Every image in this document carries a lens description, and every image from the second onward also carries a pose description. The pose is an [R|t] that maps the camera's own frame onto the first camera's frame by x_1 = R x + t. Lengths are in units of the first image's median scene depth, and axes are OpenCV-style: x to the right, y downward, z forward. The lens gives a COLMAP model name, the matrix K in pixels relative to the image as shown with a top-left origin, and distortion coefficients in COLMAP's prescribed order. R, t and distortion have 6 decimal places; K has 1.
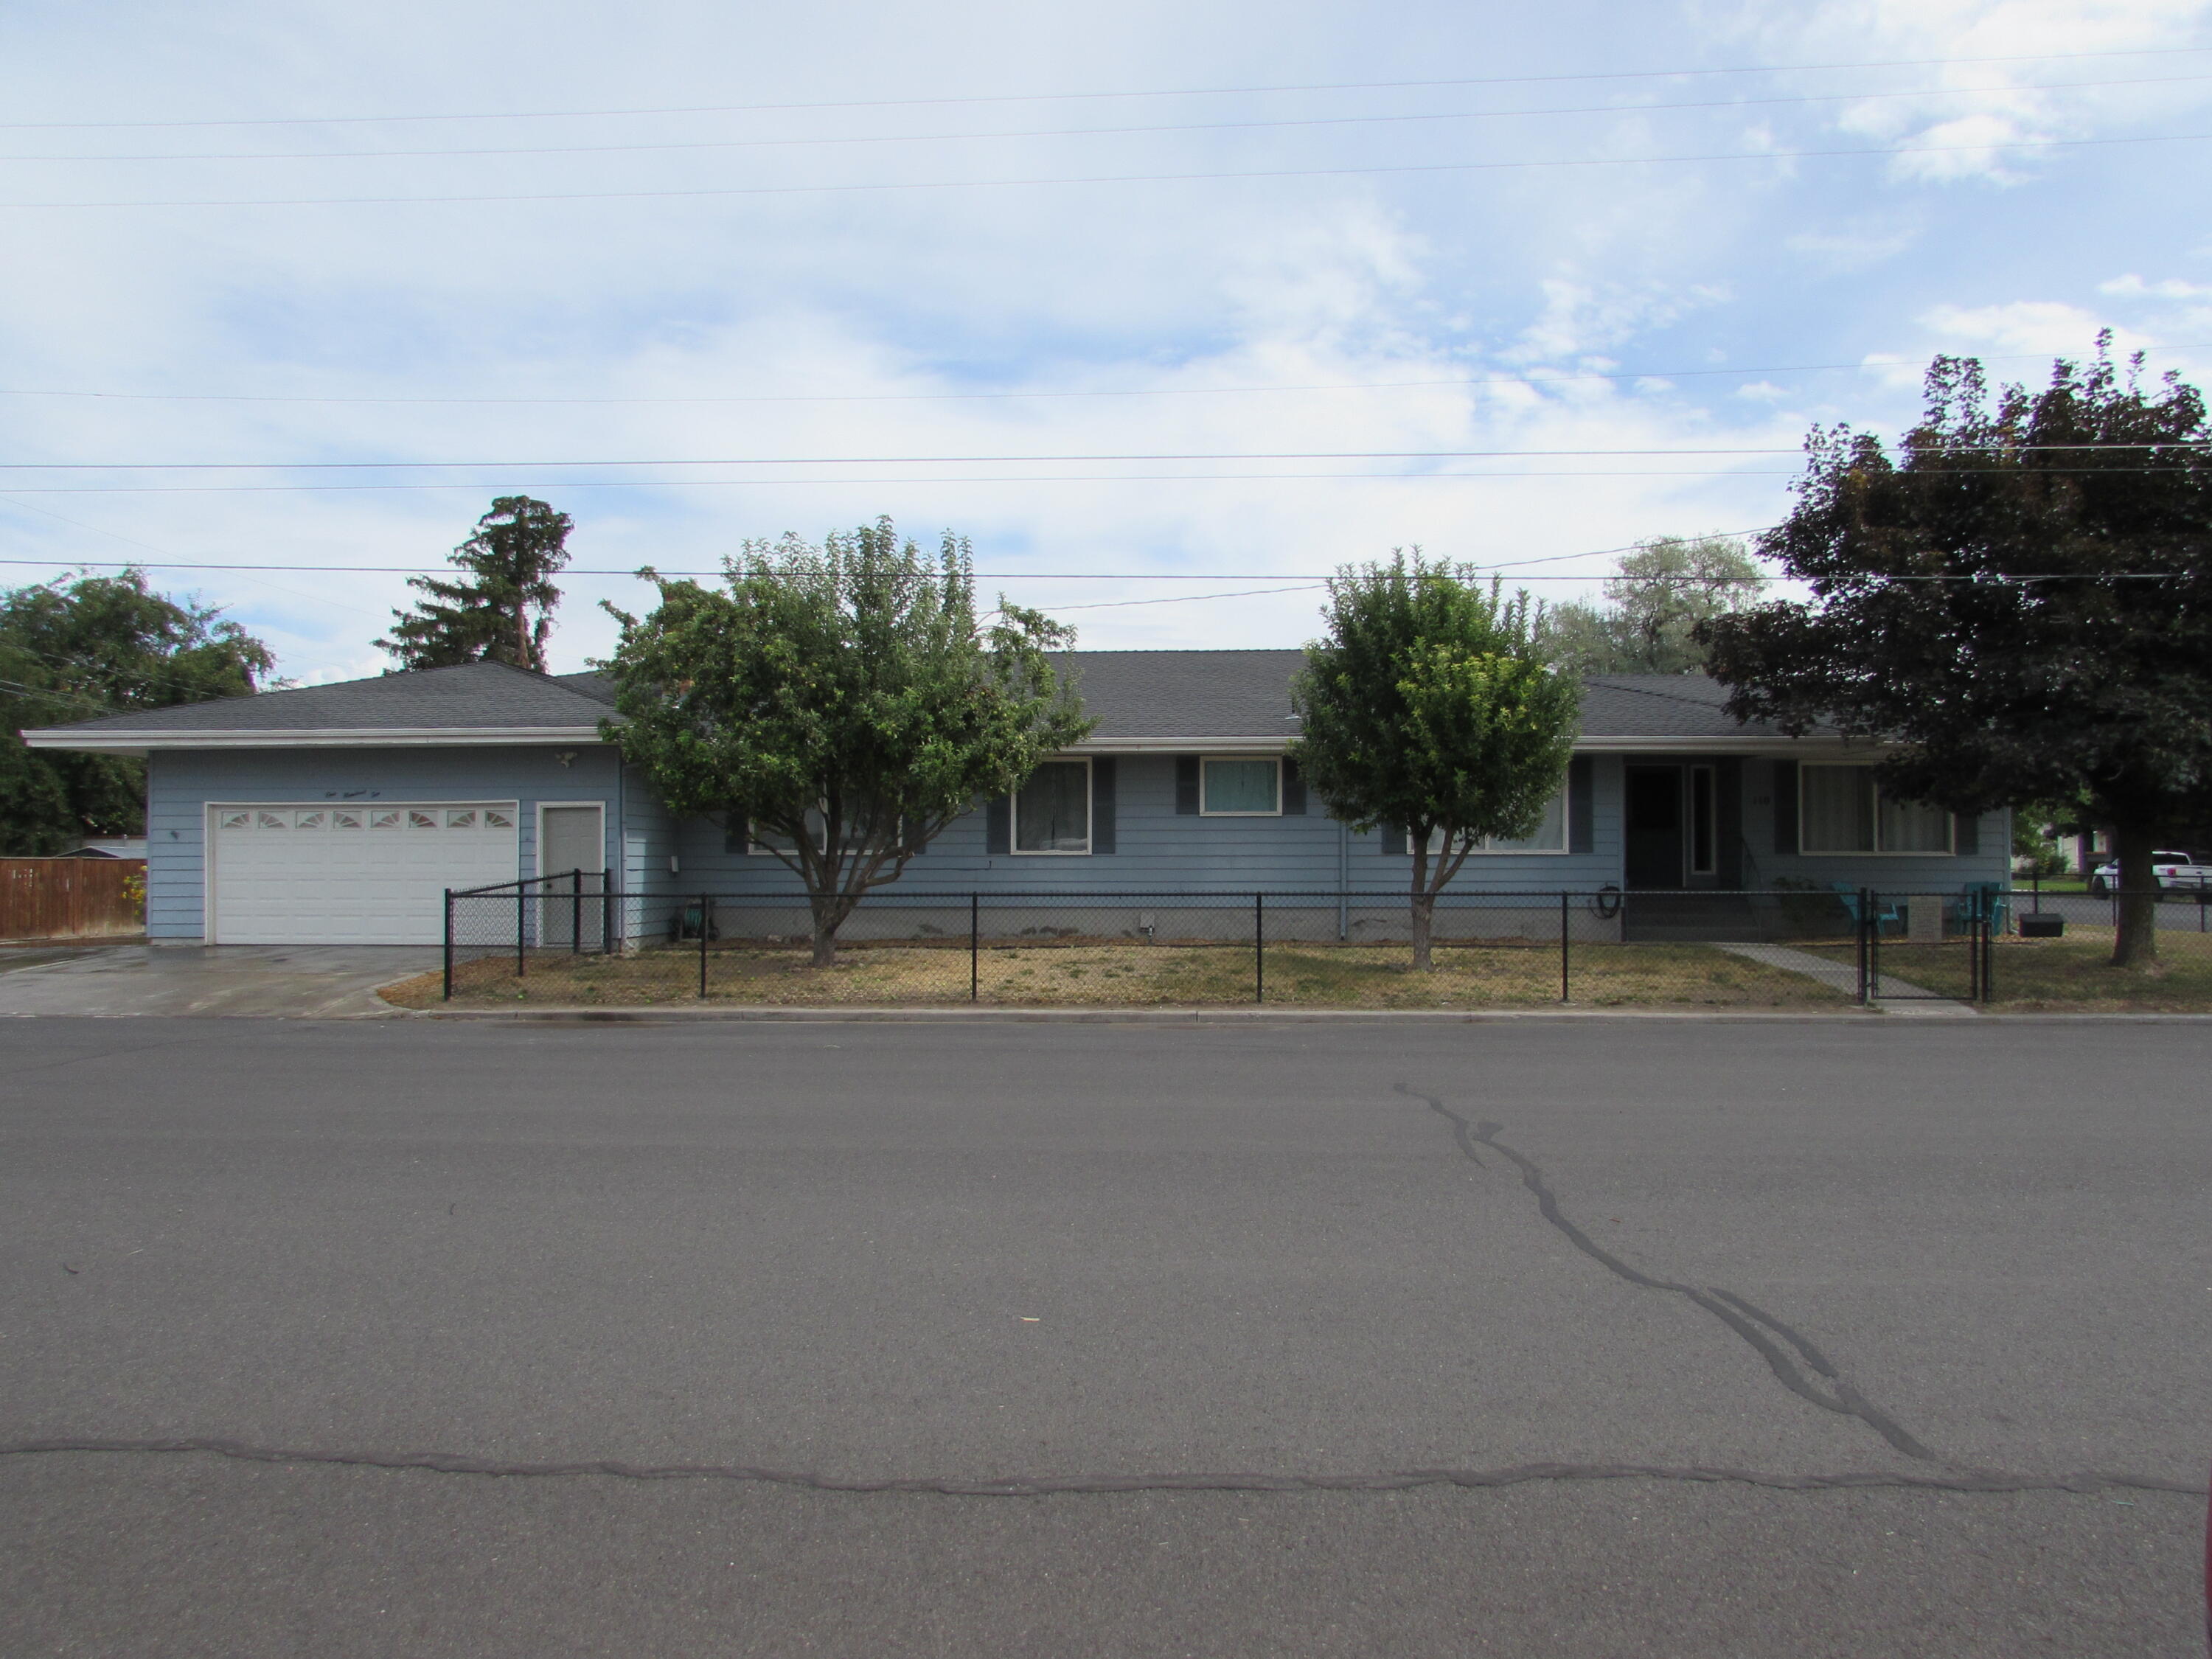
lens RADIAL K [[1565.0, 0, 1116.8], [0, 1565.0, 828.6], [0, 0, 1]] dist [-0.004575, 0.002638]
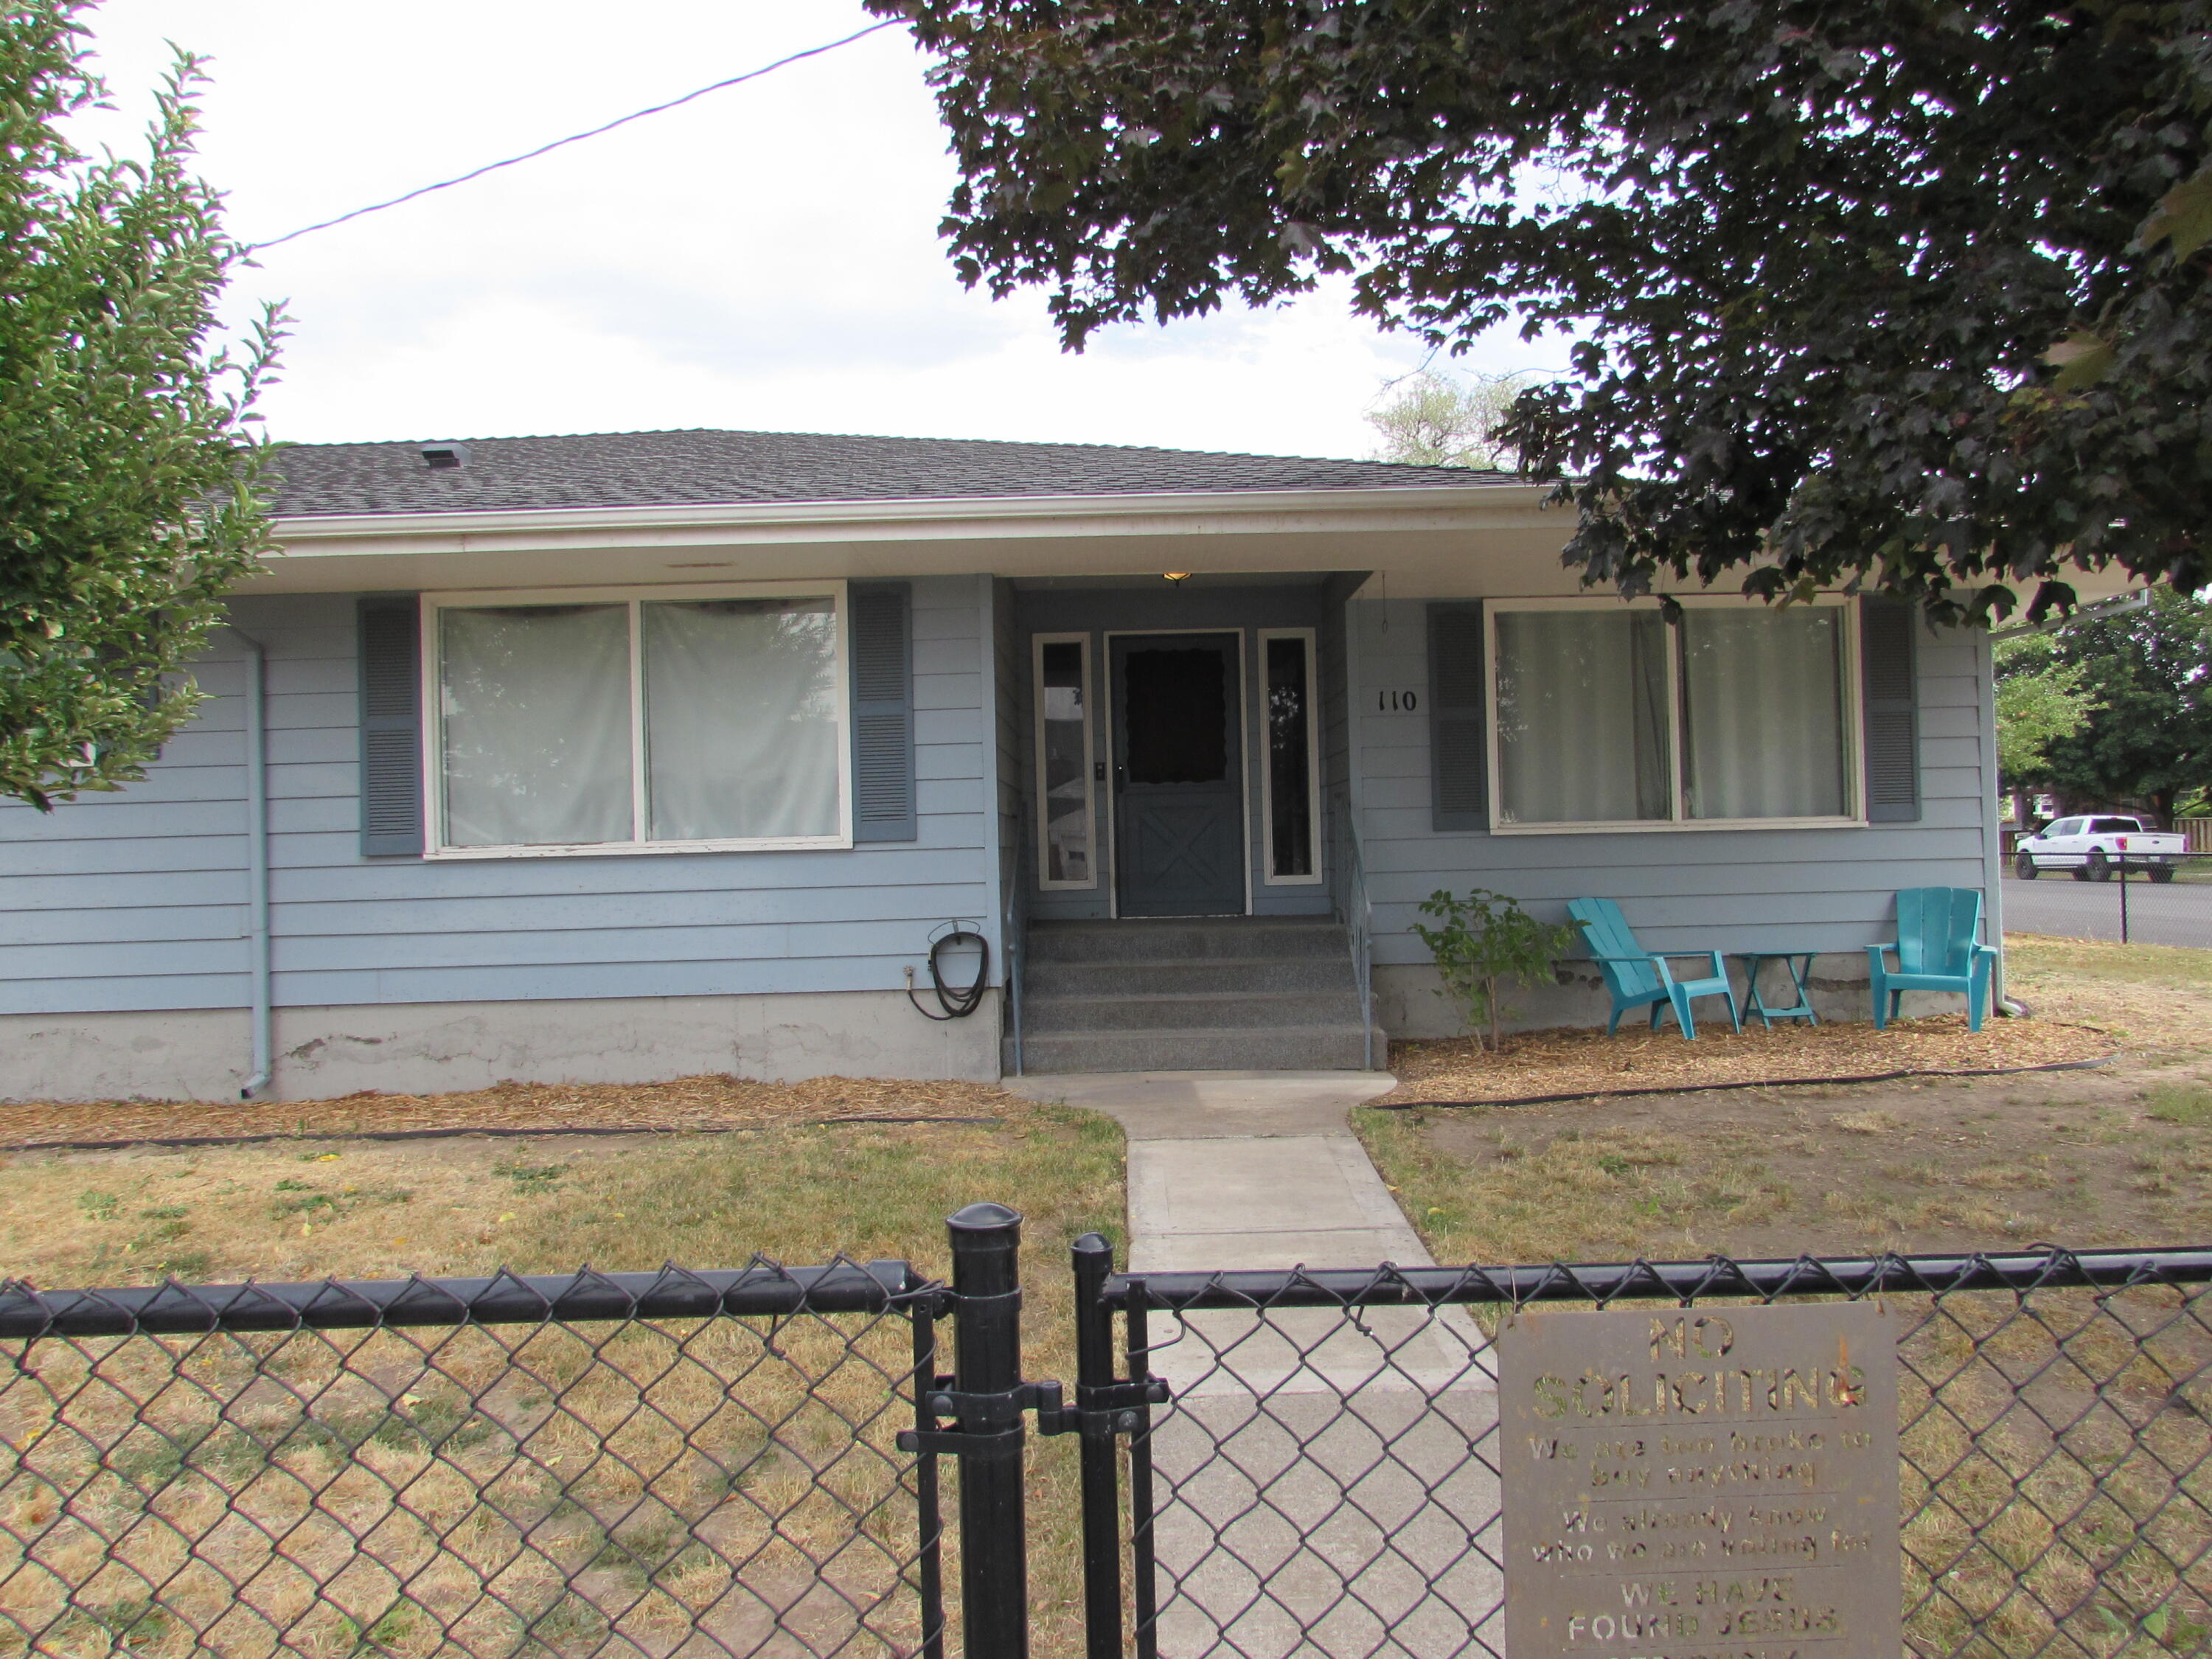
lens RADIAL K [[1565.0, 0, 1095.8], [0, 1565.0, 831.4], [0, 0, 1]] dist [-0.004575, 0.002638]
pose [[0.998558, -0.025754, 0.047109, 0.326319], [0.025448, 0.999651, 0.007101, 0.011253], [-0.047276, -0.005892, 0.998865, 0.621559]]
